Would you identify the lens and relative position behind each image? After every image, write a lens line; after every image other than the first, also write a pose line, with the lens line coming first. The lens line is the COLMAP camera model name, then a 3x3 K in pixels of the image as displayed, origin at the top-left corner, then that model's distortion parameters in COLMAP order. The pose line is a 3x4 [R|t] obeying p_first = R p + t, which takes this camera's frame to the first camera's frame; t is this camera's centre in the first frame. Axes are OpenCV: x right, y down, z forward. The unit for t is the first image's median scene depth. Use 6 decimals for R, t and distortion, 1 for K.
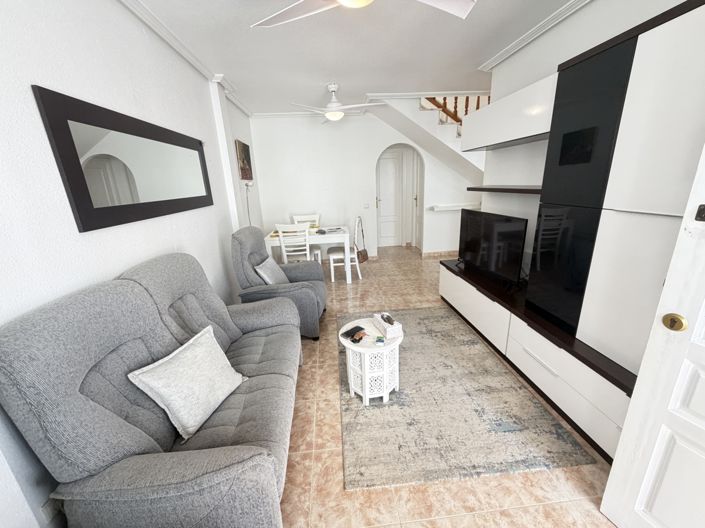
lens RADIAL K [[280.2, 0, 352.5], [0, 280.2, 264.0], [0, 0, 1]] dist [0.003172, 0.000234]
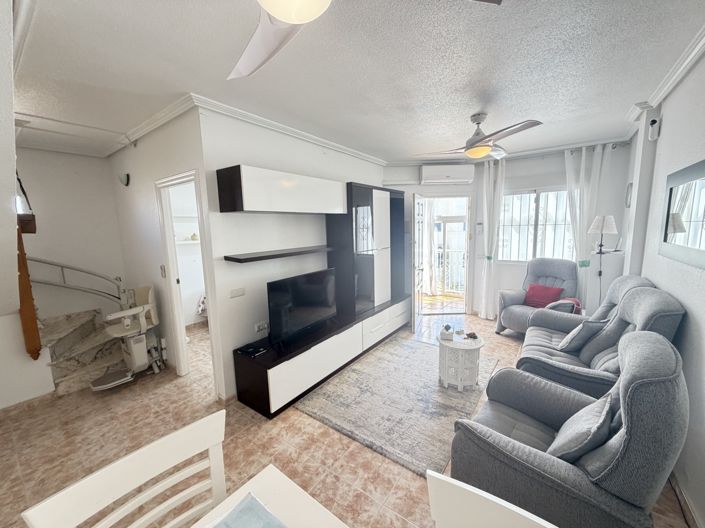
lens RADIAL K [[280.2, 0, 352.5], [0, 280.2, 264.0], [0, 0, 1]] dist [0.003172, 0.000234]
pose [[-0.747195, -0.024479, 0.664153, -0.354015], [0.246155, 0.918057, 0.310770, -0.515468], [-0.617338, 0.395691, -0.679943, 1.640383]]
